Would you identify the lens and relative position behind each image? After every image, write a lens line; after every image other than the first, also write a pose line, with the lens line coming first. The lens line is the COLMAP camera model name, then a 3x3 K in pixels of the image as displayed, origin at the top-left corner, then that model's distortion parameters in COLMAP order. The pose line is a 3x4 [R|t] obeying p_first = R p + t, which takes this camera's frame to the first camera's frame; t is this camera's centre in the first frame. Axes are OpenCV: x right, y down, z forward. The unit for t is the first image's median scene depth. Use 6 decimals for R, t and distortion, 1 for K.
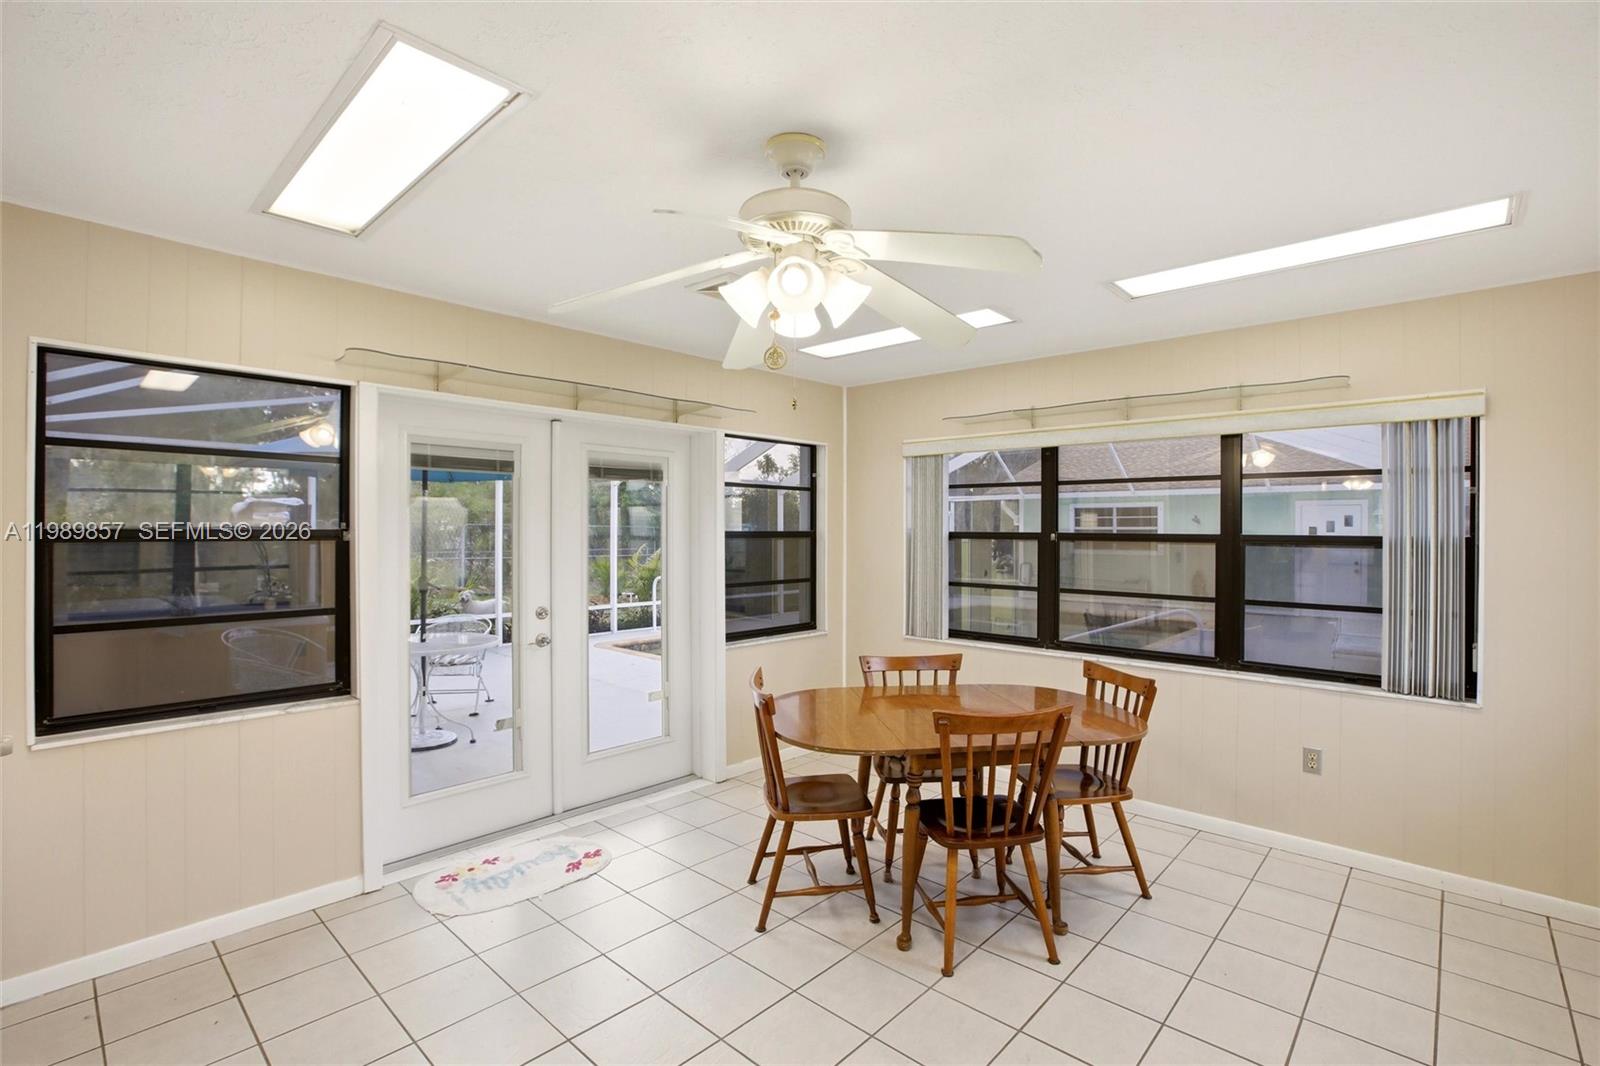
lens RADIAL K [[730.4, 0, 808.1], [0, 730.4, 537.5], [0, 0, 1]] dist [-0.053306, 0.016023]
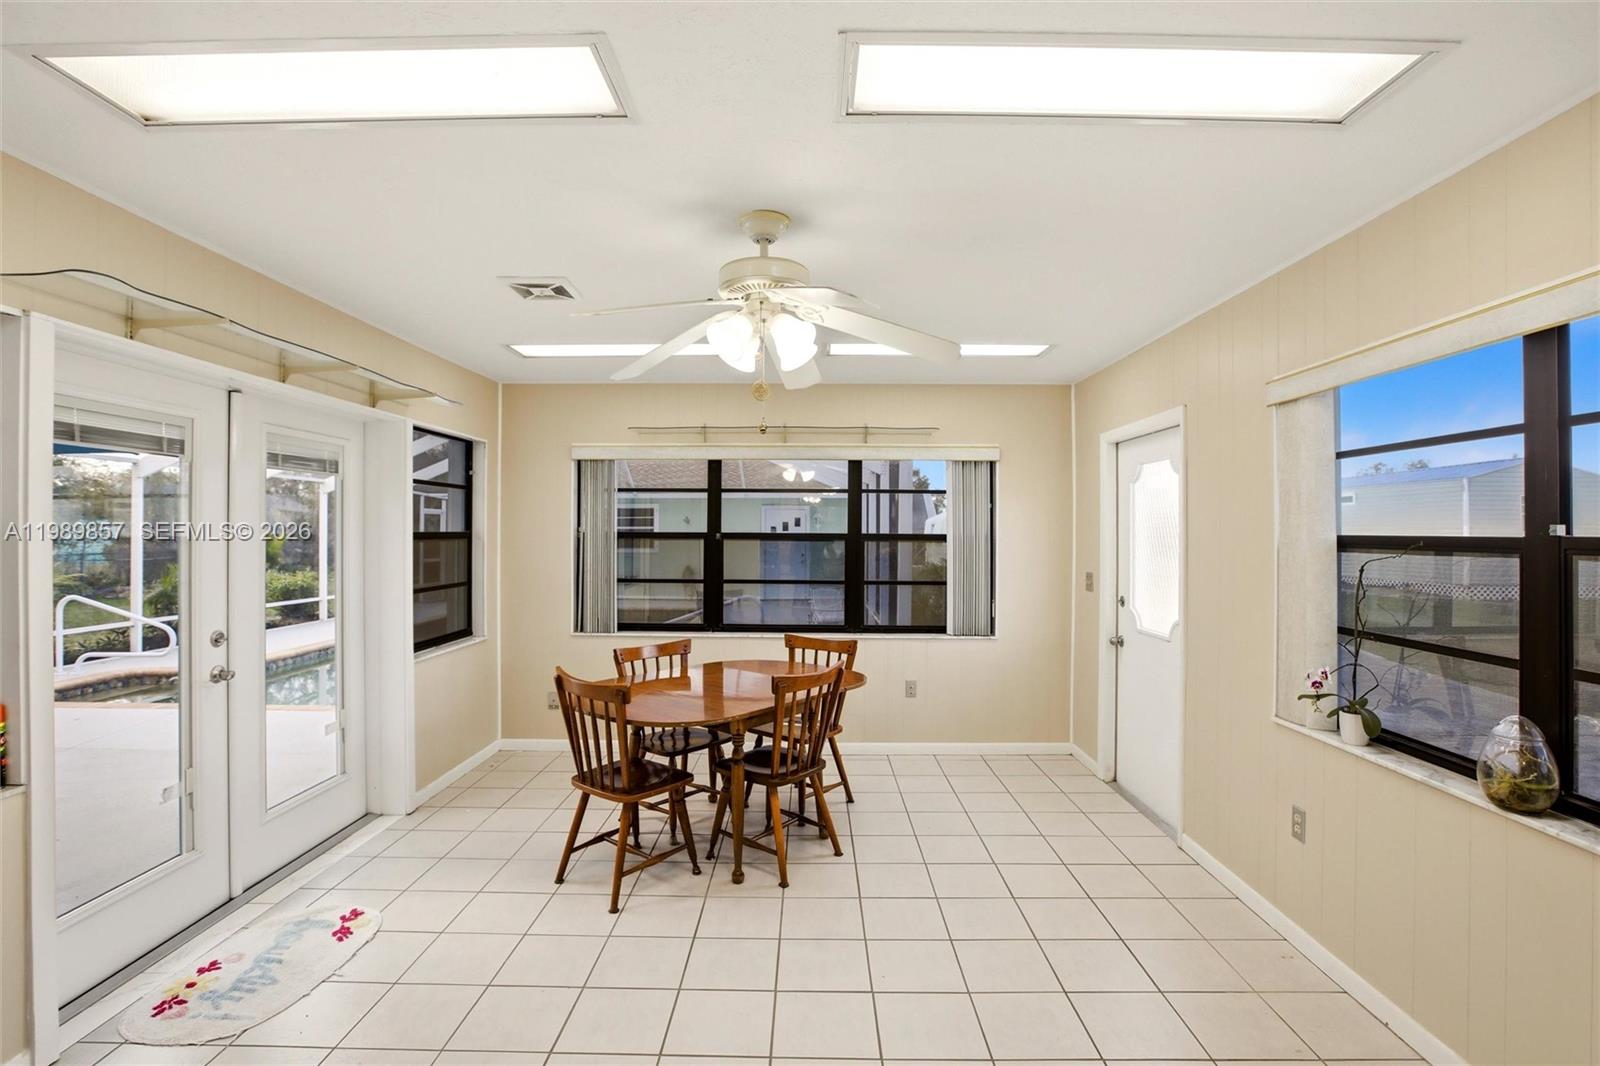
lens RADIAL K [[730.4, 0, 808.1], [0, 730.4, 537.5], [0, 0, 1]] dist [-0.053306, 0.016023]
pose [[0.749135, -0.007879, 0.662370, -0.396110], [0.007211, 0.999967, 0.003740, -0.002470], [-0.662378, 0.001974, 0.749168, 0.018327]]
